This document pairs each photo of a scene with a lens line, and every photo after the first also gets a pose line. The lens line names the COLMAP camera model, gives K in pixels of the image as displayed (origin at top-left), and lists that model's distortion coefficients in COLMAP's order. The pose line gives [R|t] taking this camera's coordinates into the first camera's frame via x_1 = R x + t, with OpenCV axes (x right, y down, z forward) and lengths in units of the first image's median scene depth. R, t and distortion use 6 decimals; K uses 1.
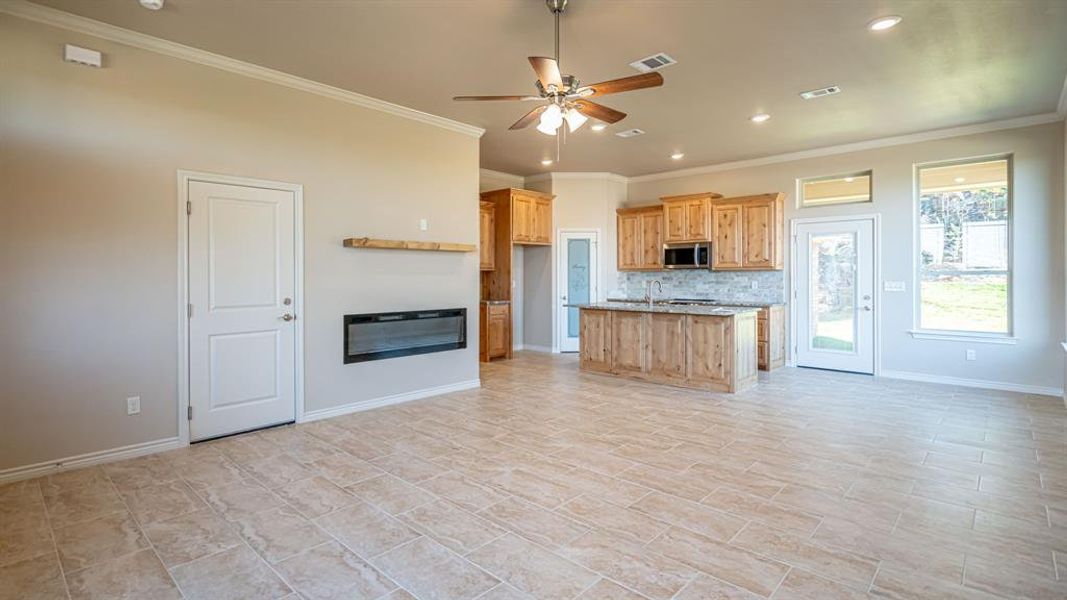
lens RADIAL K [[508.5, 0, 538.1], [0, 508.5, 273.6], [0, 0, 1]] dist [-0.010790, 0.000260]
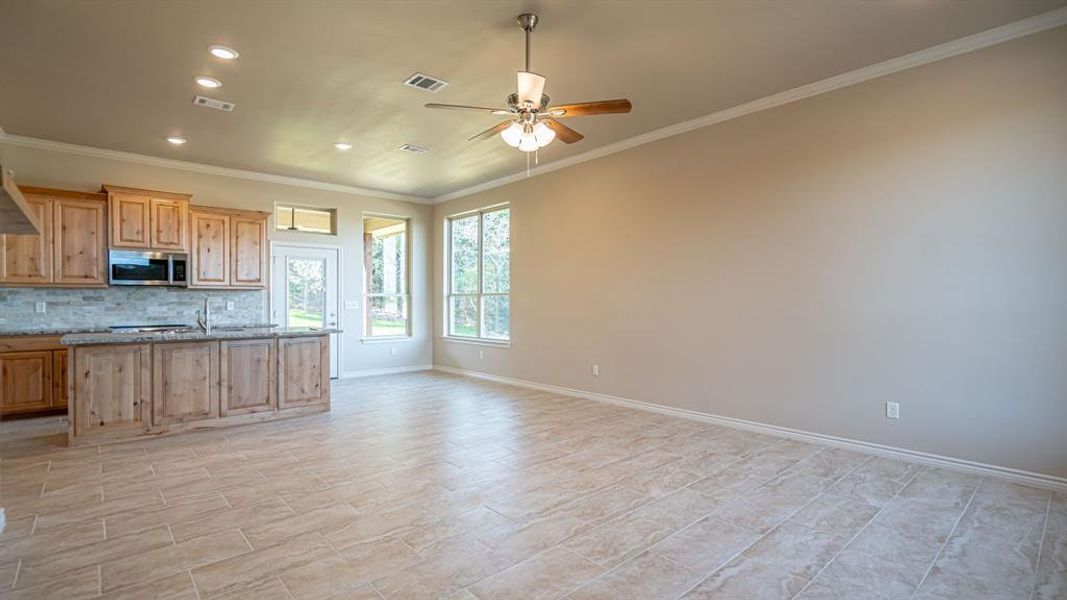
lens RADIAL K [[492.2, 0, 517.2], [0, 492.2, 301.5], [0, 0, 1]] dist [-0.010210, 0.004252]
pose [[0.118434, 0.000718, 0.992962, -0.419675], [-0.004209, 0.999991, -0.000221, 0.013648], [-0.992953, -0.004153, 0.118436, 0.399862]]
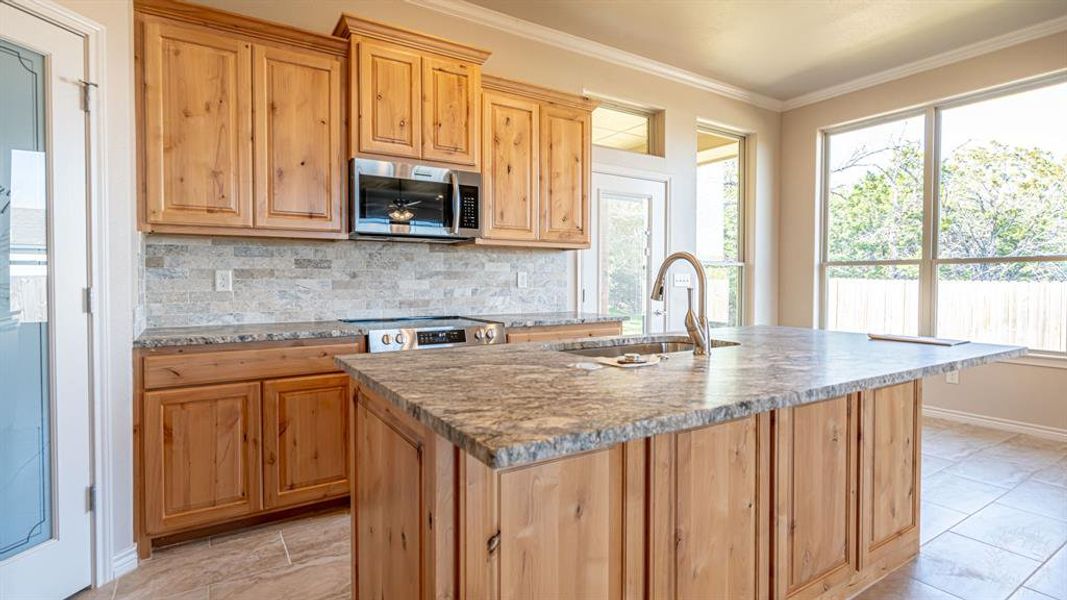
lens RADIAL K [[492.2, 0, 517.9], [0, 492.2, 292.9], [0, 0, 1]] dist [-0.010210, 0.004252]
pose [[0.299458, -0.022323, 0.953848, -0.033685], [-0.005131, 0.999674, 0.025007, 0.024182], [-0.954096, -0.012383, 0.299246, 0.914343]]
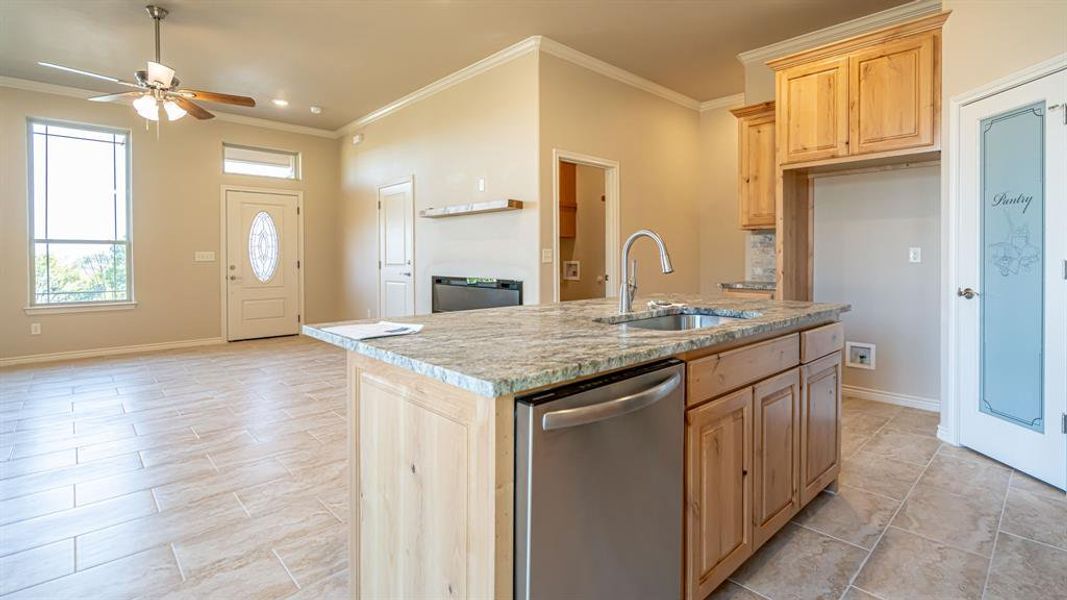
lens RADIAL K [[492.2, 0, 524.5], [0, 492.2, 267.3], [0, 0, 1]] dist [-0.010210, 0.004252]
pose [[-0.090819, 0.024675, -0.995562, 0.495001], [0.008294, 0.999677, 0.024020, 0.023010], [0.995833, -0.006076, -0.090994, 0.870294]]
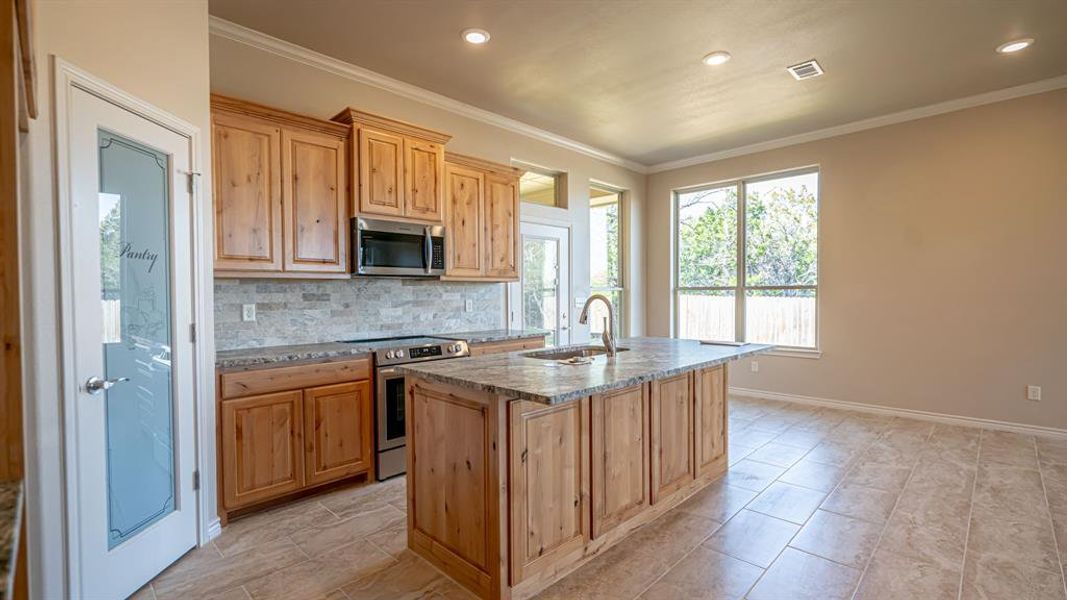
lens RADIAL K [[492.2, 0, 540.8], [0, 492.2, 297.1], [0, 0, 1]] dist [-0.010210, 0.004252]
pose [[0.019573, -0.008630, 0.999771, -0.193723], [-0.003149, 0.999957, 0.008694, 0.006730], [-0.999803, -0.003318, 0.019545, 0.952689]]
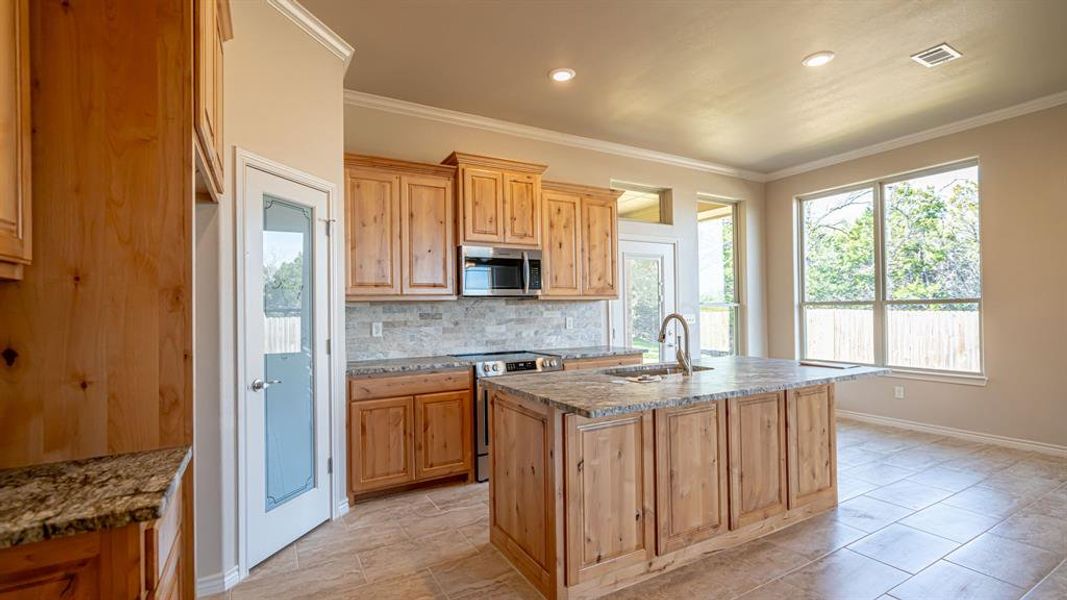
lens RADIAL K [[492.2, 0, 532.2], [0, 492.2, 295.8], [0, 0, 1]] dist [-0.010210, 0.004252]
pose [[0.303092, 0.021439, 0.952720, -0.213190], [0.005366, 0.999693, -0.024203, 0.002588], [-0.952946, 0.012448, 0.302884, 0.902250]]
